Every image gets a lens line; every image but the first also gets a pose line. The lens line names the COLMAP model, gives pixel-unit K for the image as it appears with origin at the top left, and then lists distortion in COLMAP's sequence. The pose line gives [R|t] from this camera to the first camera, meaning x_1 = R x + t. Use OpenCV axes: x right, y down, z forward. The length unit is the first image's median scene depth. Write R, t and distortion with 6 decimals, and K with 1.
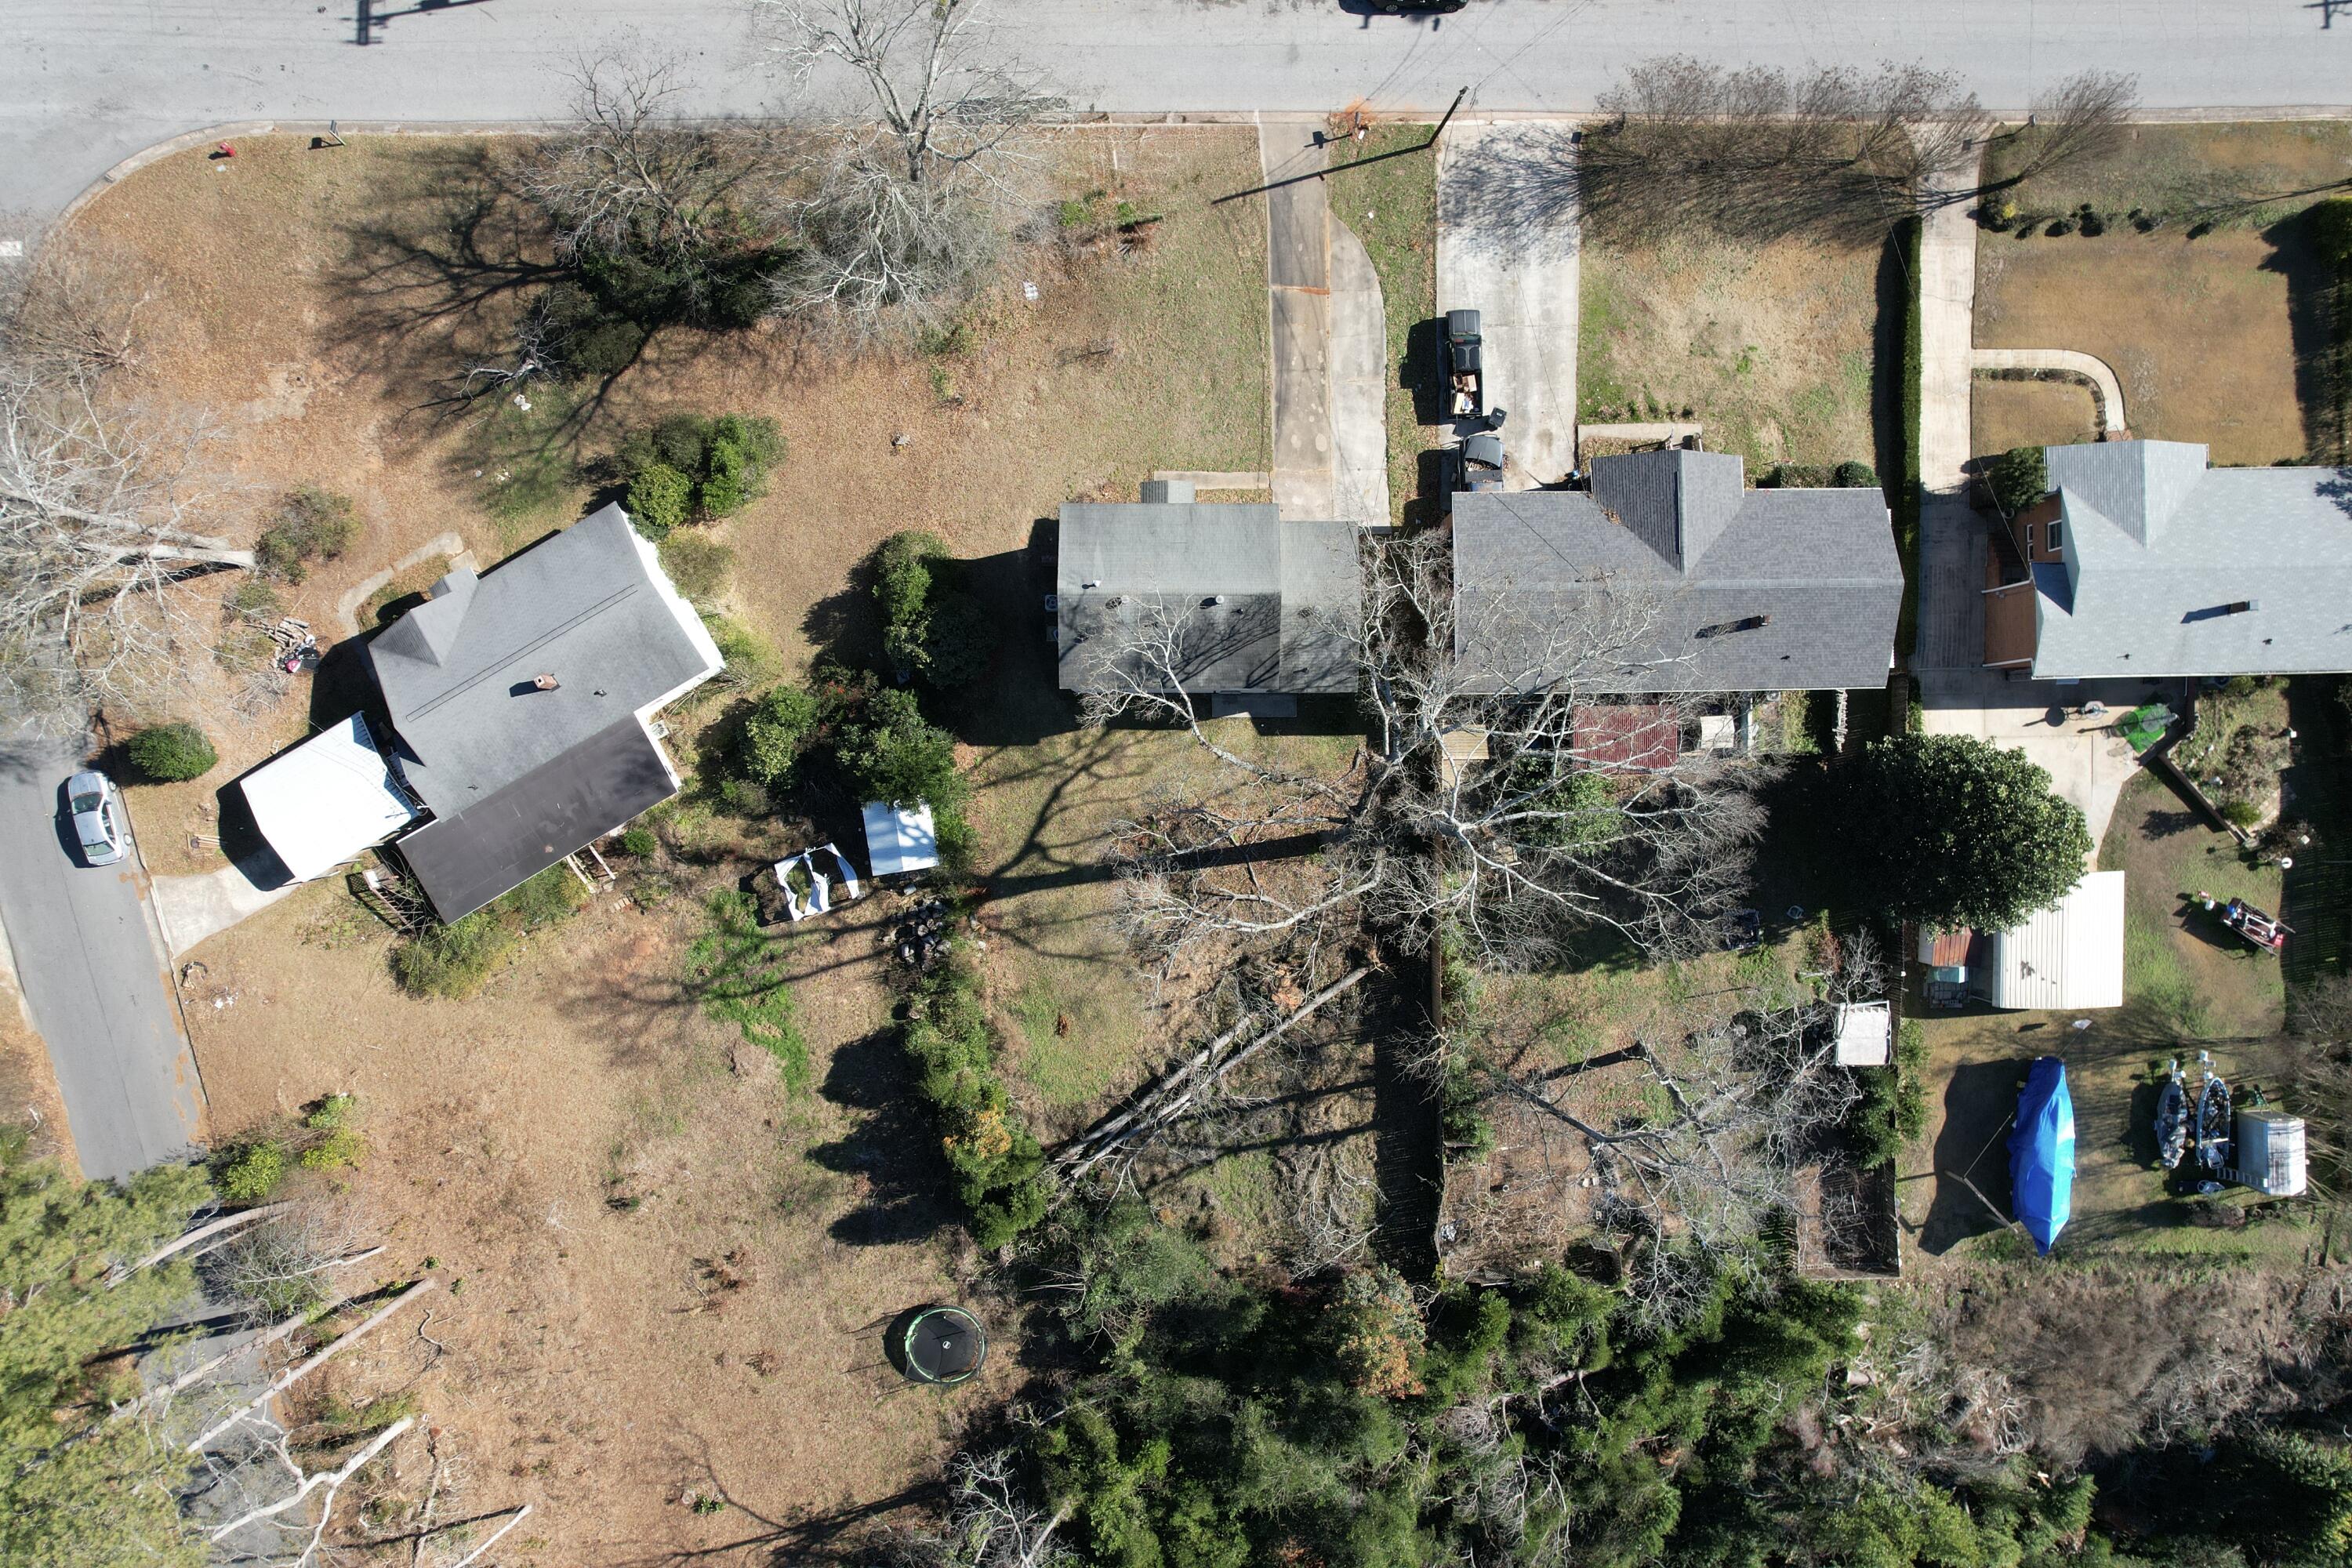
lens RADIAL K [[1509.4, 0, 1176.0], [0, 1509.4, 784.0], [0, 0, 1]] dist [-0.084113, 0.075106]
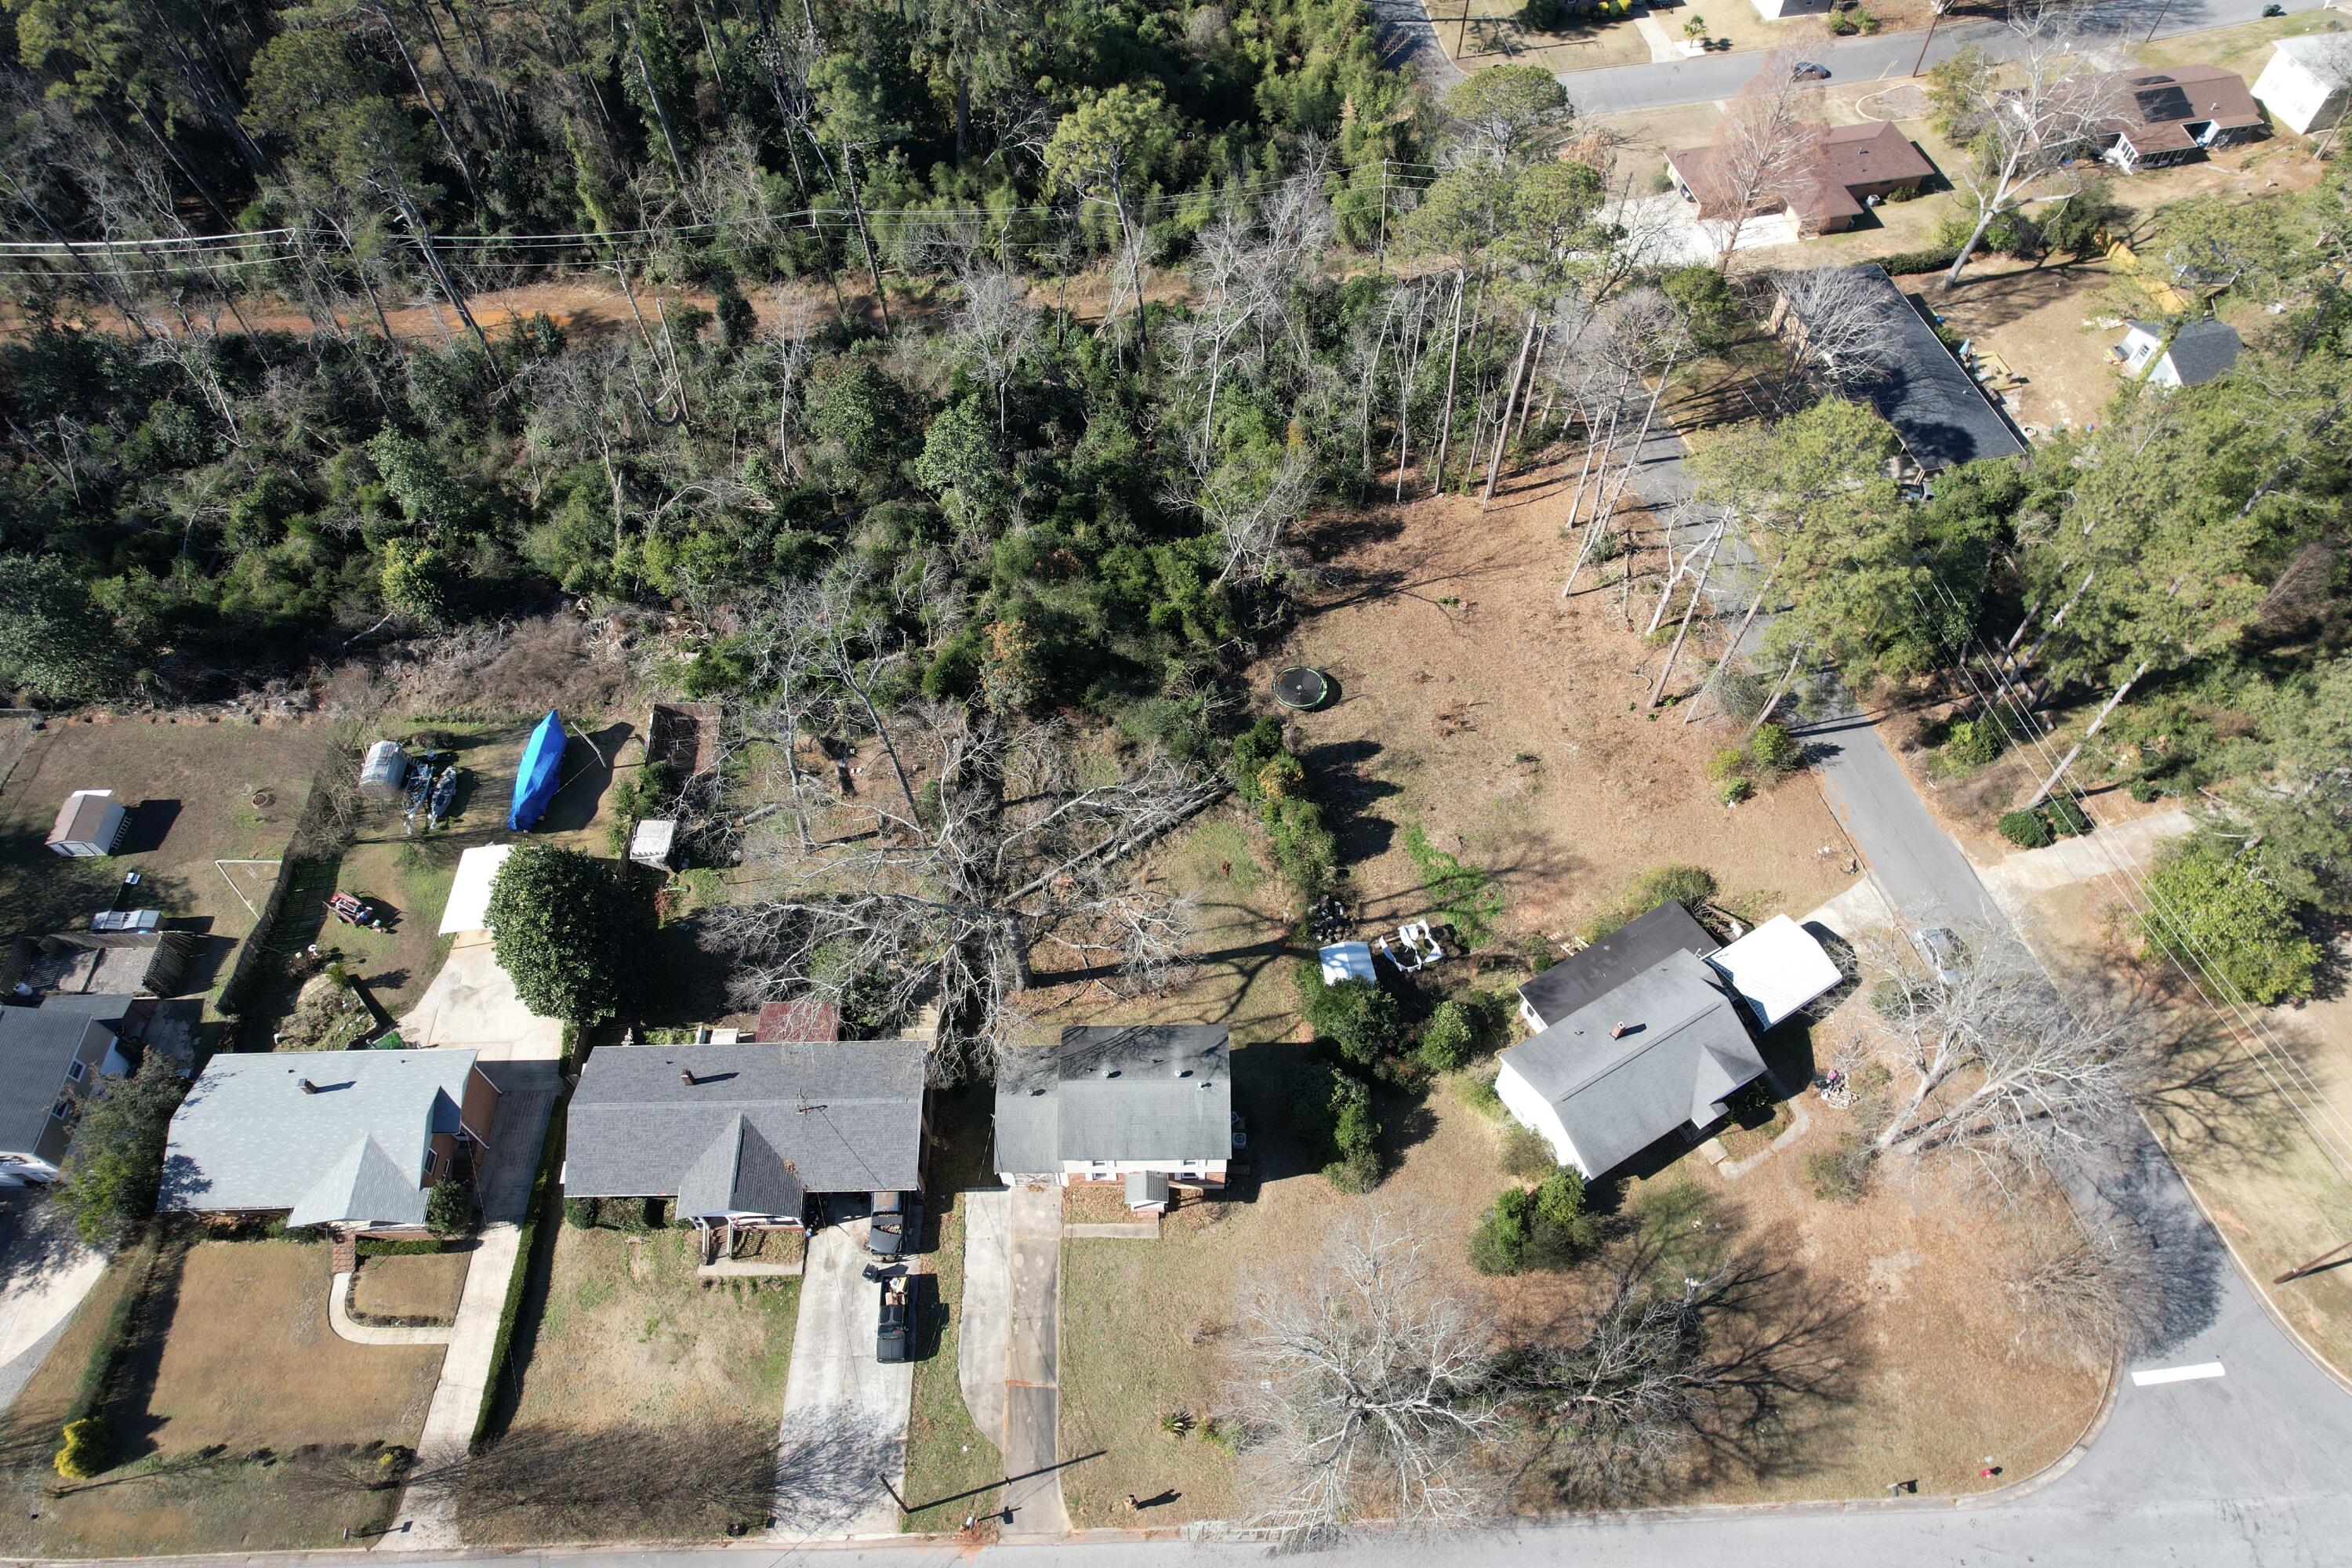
lens RADIAL K [[1509.4, 0, 1176.0], [0, 1509.4, 784.0], [0, 0, 1]] dist [-0.084113, 0.075106]
pose [[-0.999951, 0.002060, -0.009648, -0.017757], [-0.007096, -0.829574, 0.558352, -0.578335], [-0.006854, 0.558393, 0.829548, -0.201846]]
